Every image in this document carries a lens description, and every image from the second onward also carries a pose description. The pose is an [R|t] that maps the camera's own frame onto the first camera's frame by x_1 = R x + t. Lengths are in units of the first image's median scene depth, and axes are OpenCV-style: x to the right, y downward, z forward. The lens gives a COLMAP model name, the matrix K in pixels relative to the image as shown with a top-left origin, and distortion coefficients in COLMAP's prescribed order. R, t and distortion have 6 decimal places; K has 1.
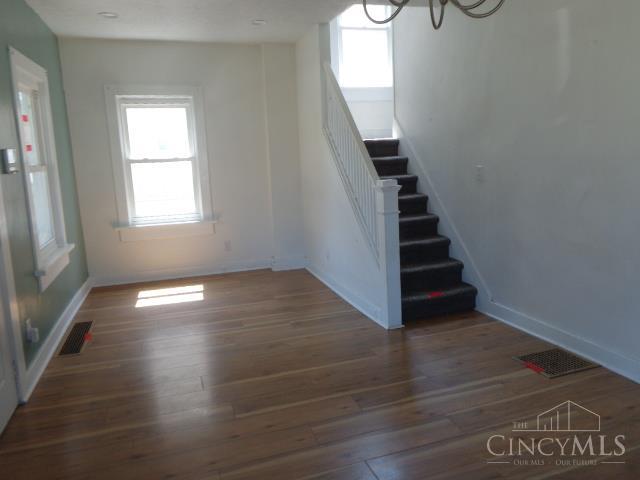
lens RADIAL K [[479.4, 0, 320.5], [0, 479.4, 239.0], [0, 0, 1]] dist [-0.000614, 0.003145]
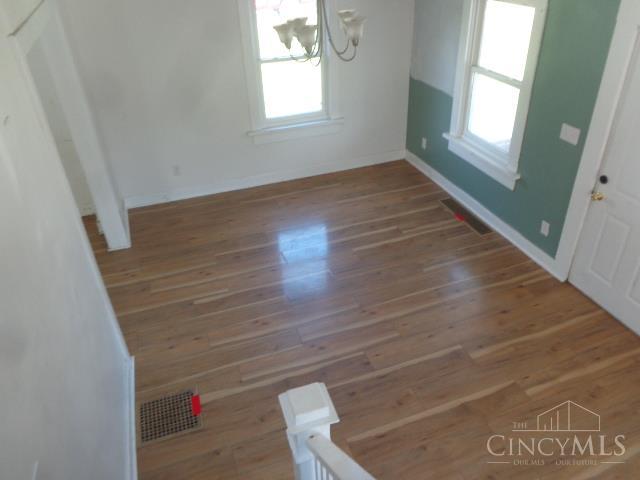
lens RADIAL K [[479.4, 0, 320.9], [0, 479.4, 244.0], [0, 0, 1]] dist [-0.000614, 0.003145]
pose [[-0.997658, 0.066541, 0.015831, 0.156273], [0.059119, 0.722480, 0.688860, -0.718807], [0.034400, 0.688182, -0.724722, 1.647894]]
